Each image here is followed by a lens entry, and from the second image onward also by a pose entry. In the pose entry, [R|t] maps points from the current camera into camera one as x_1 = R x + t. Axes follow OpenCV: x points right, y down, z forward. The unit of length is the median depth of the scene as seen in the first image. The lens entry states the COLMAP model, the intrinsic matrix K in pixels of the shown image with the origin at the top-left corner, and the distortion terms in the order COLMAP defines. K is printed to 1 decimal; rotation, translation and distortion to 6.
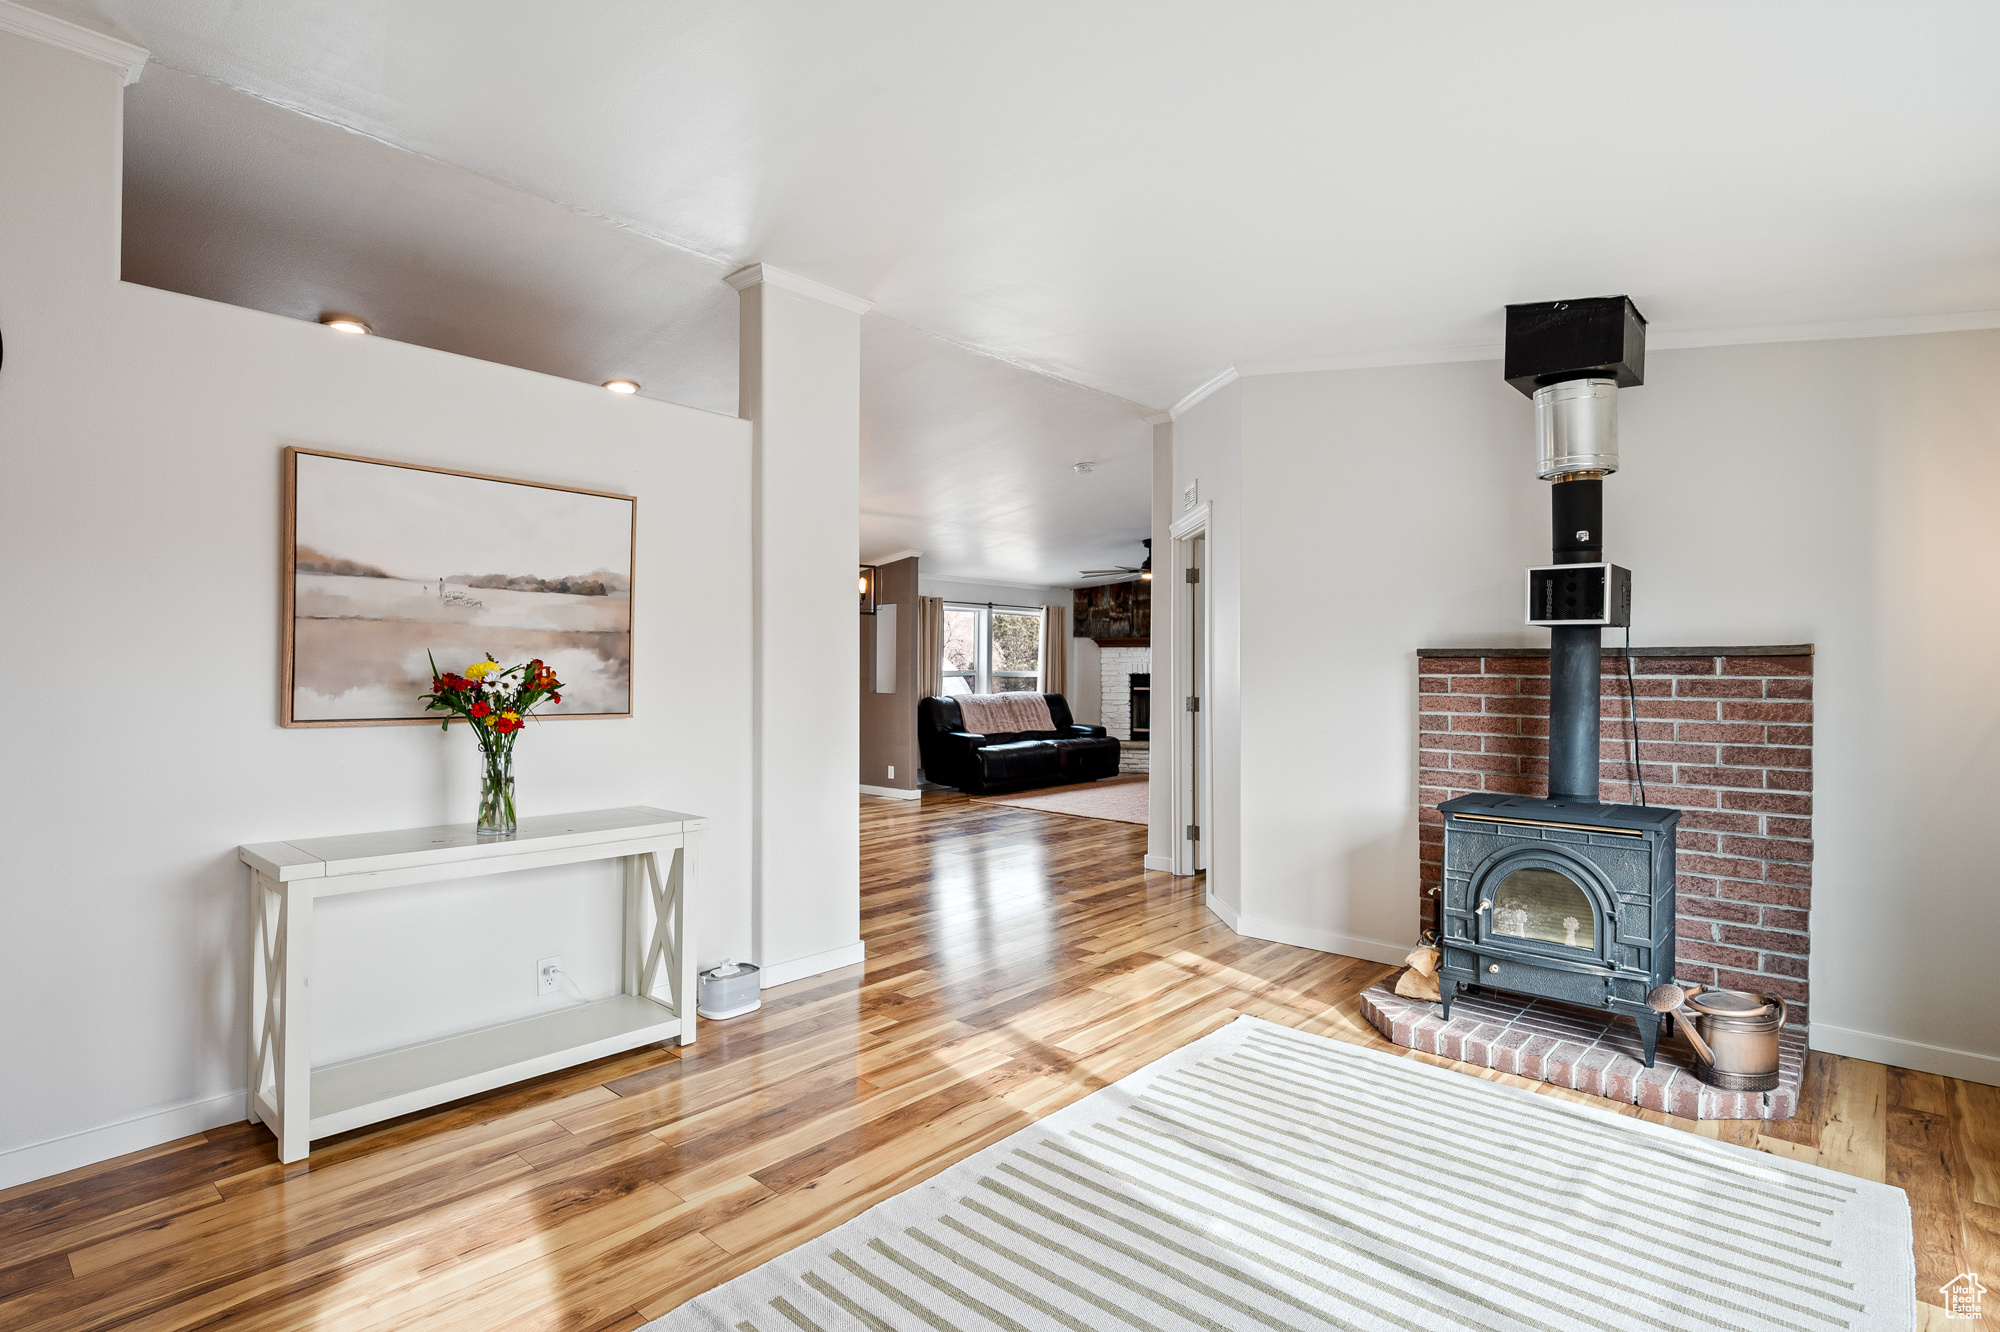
lens RADIAL K [[980.2, 0, 995.9], [0, 980.2, 664.0], [0, 0, 1]] dist [-0.005389, -0.000027]
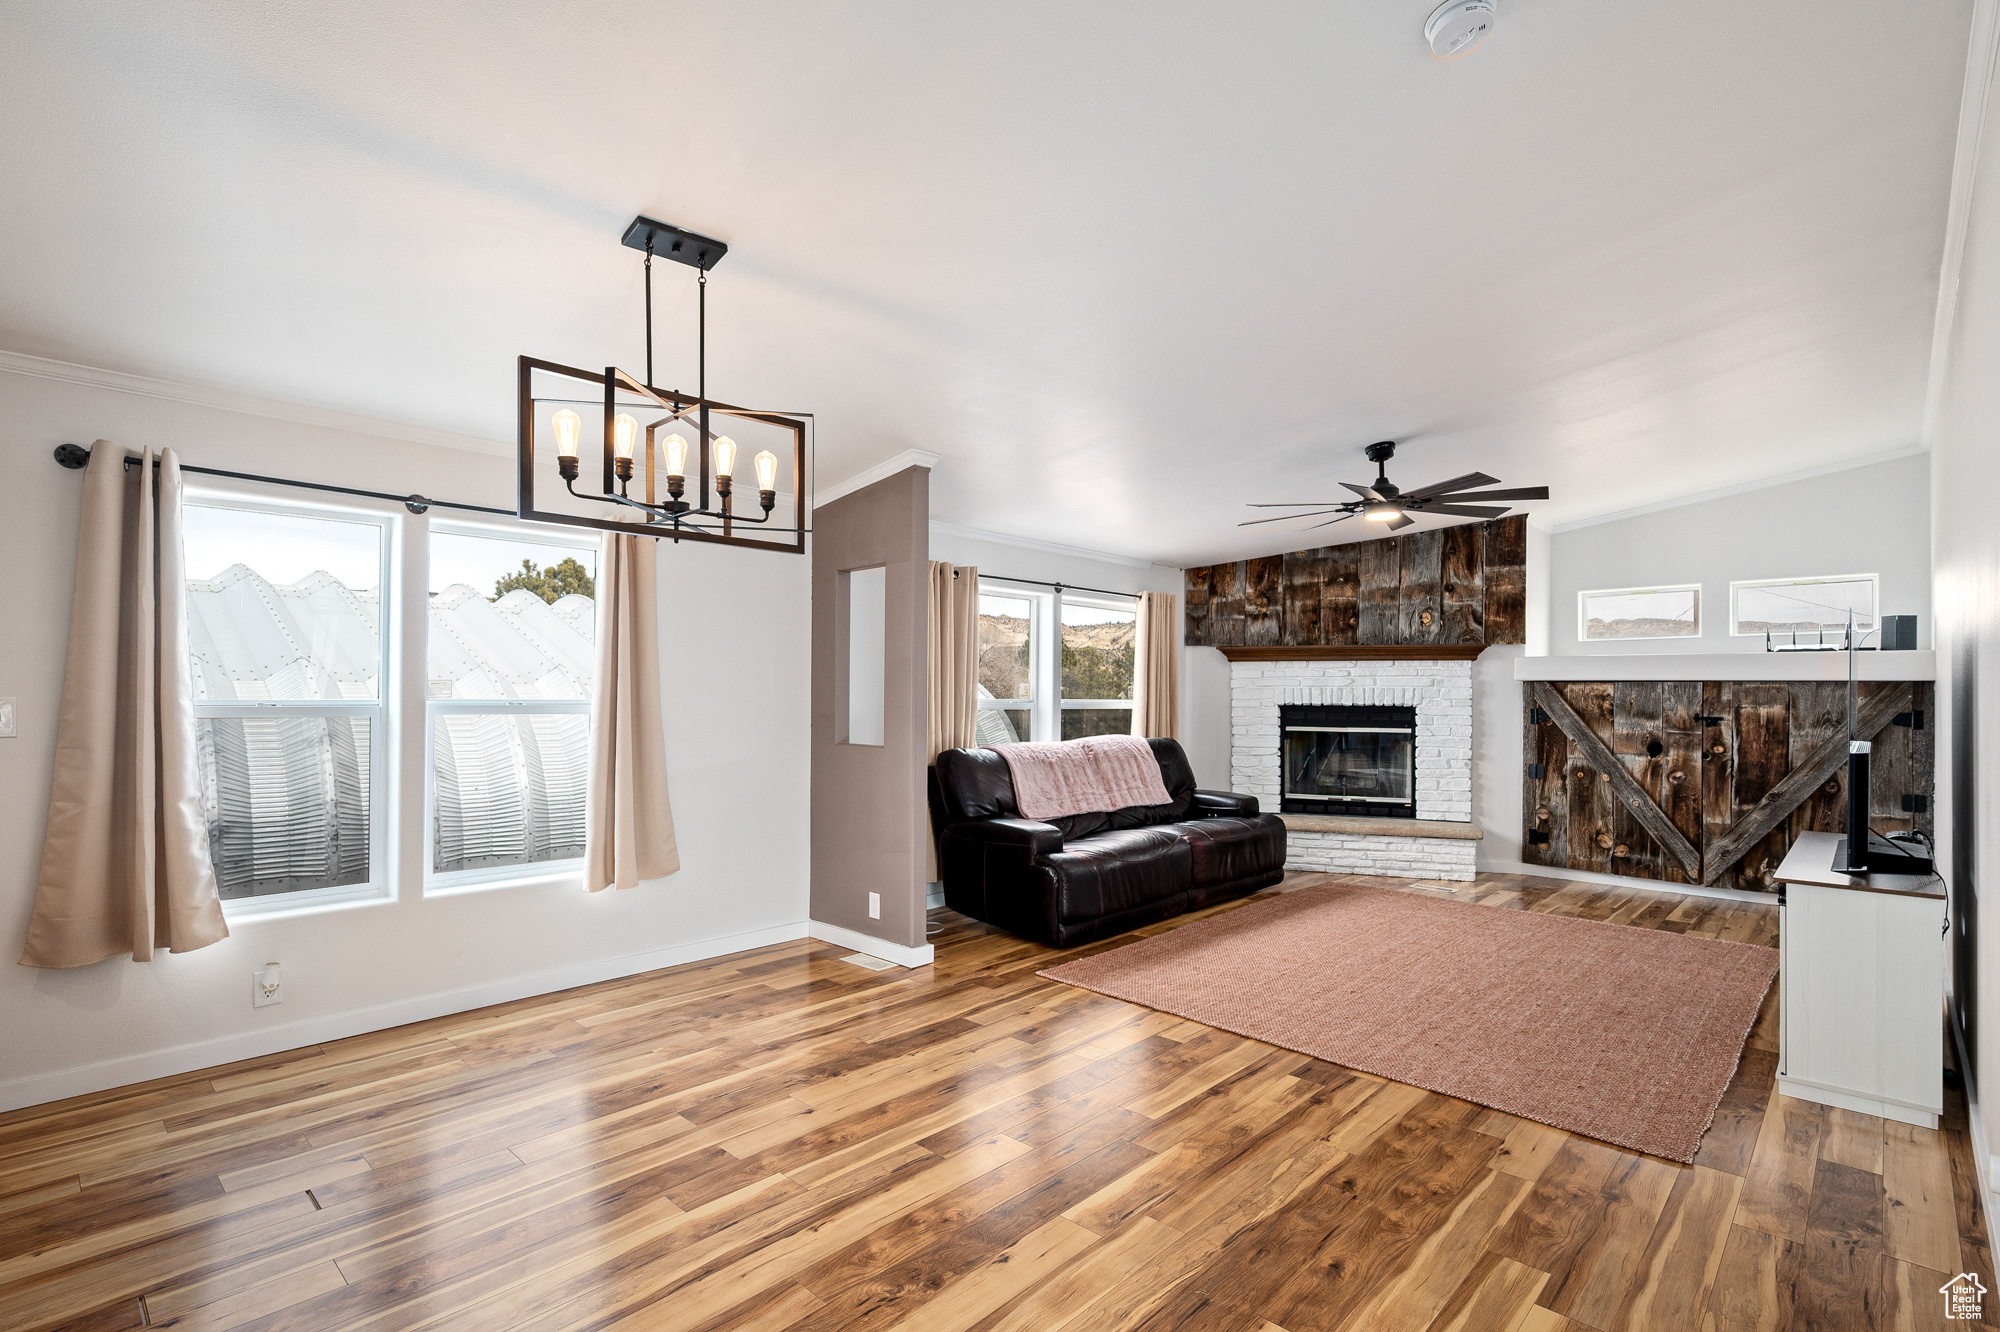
lens RADIAL K [[928.9, 0, 1001.9], [0, 928.9, 684.8], [0, 0, 1]] dist [-0.003446, -0.000109]
pose [[0.999802, -0.000027, -0.019894, -0.028166], [-0.000134, 0.999967, -0.008096, 0.002374], [0.019894, 0.008097, 0.999769, 0.452068]]
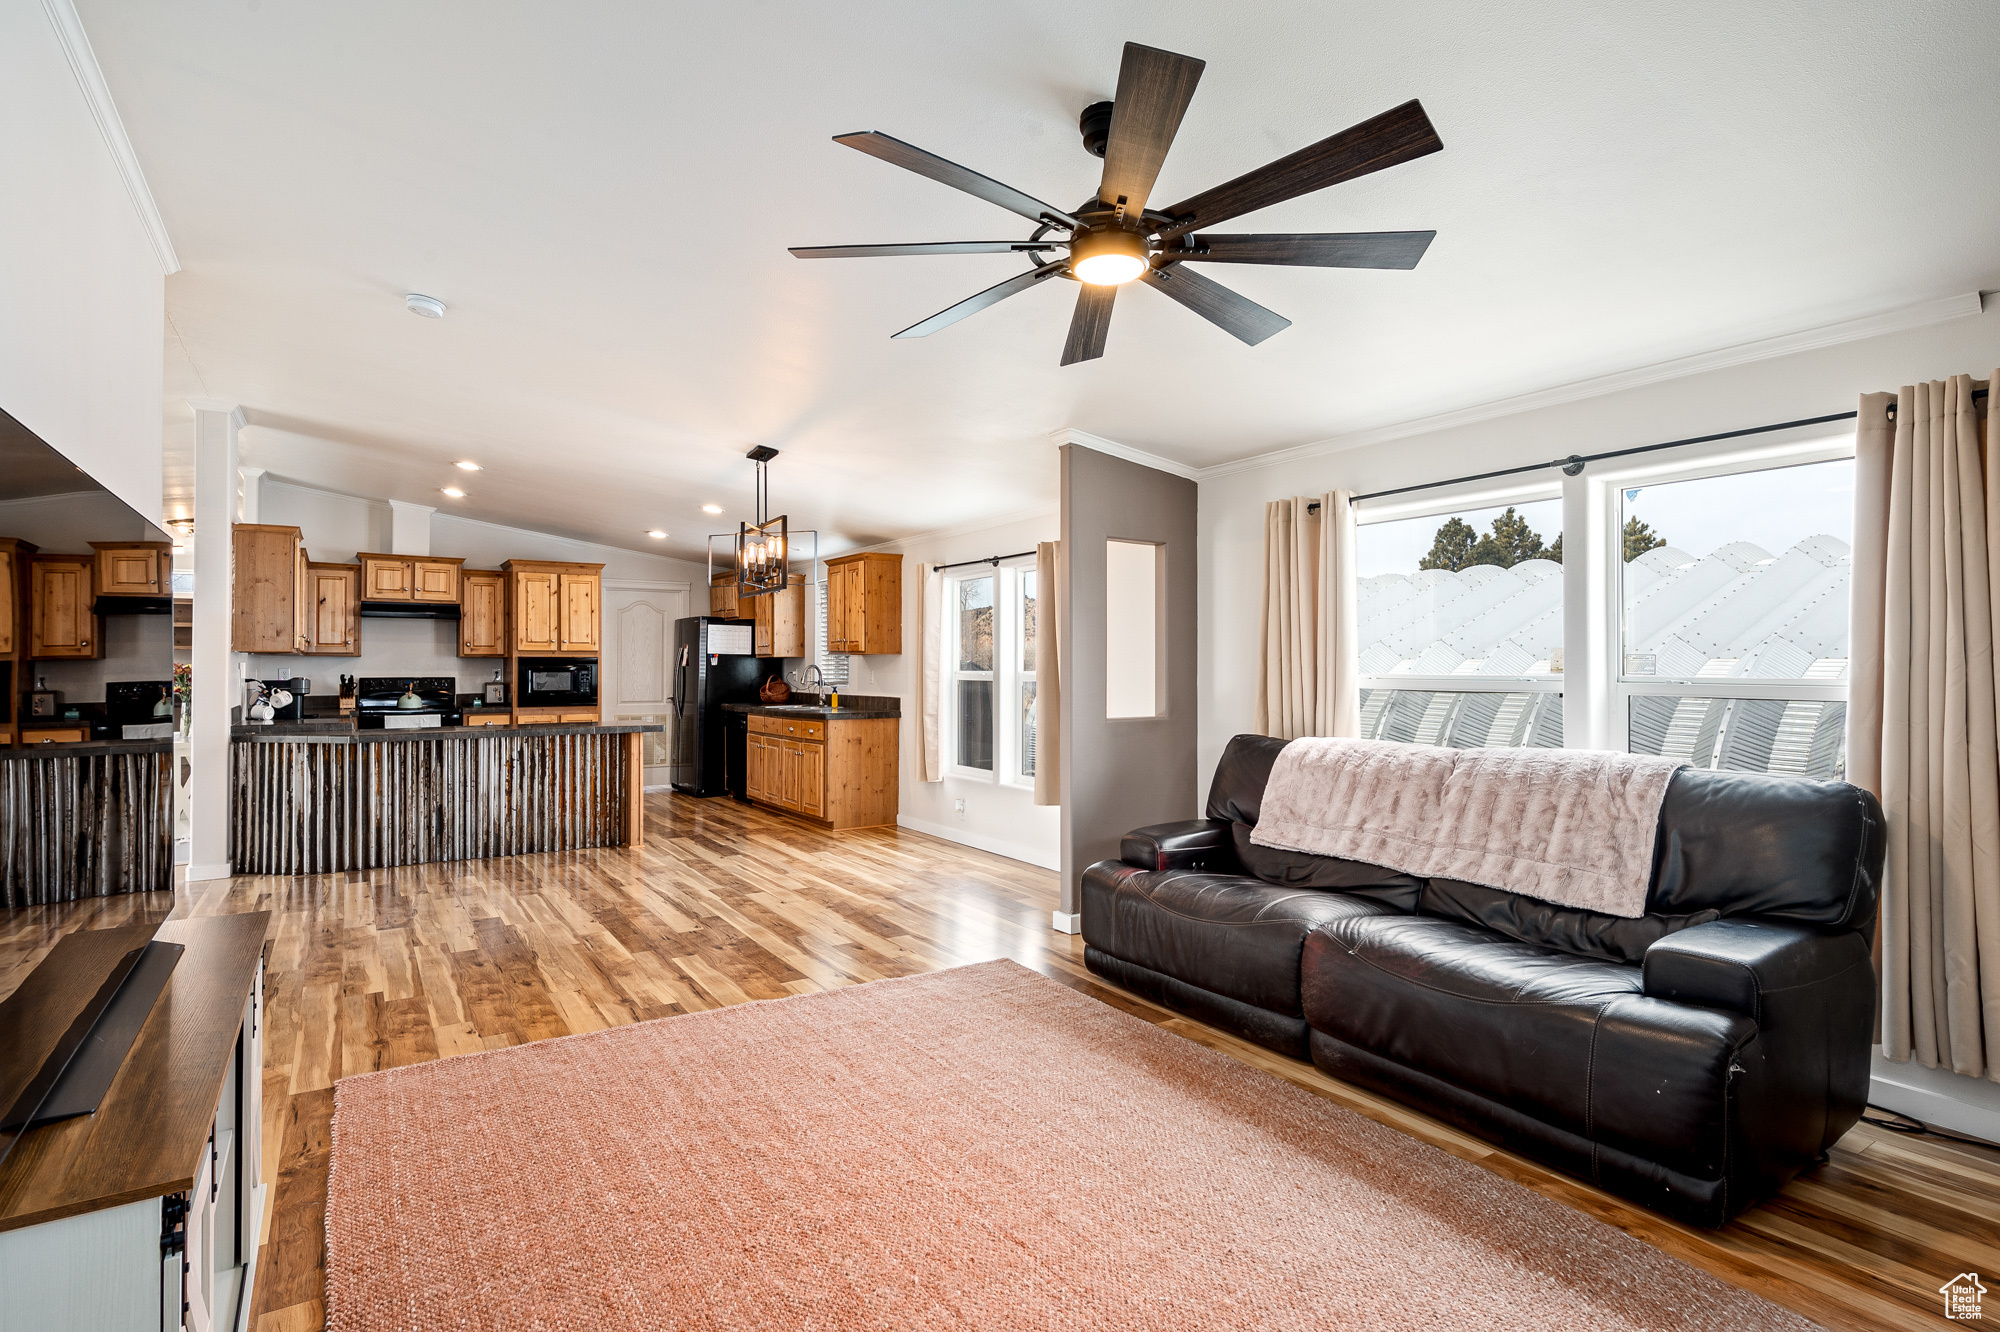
lens RADIAL K [[980.2, 0, 999.2], [0, 980.2, 660.3], [0, 0, 1]] dist [-0.005389, -0.000027]
pose [[-0.235051, -0.012489, -0.971903, 0.337108], [-0.001719, 0.999921, -0.012433, 0.005423], [0.971982, -0.001252, -0.235054, 0.901353]]
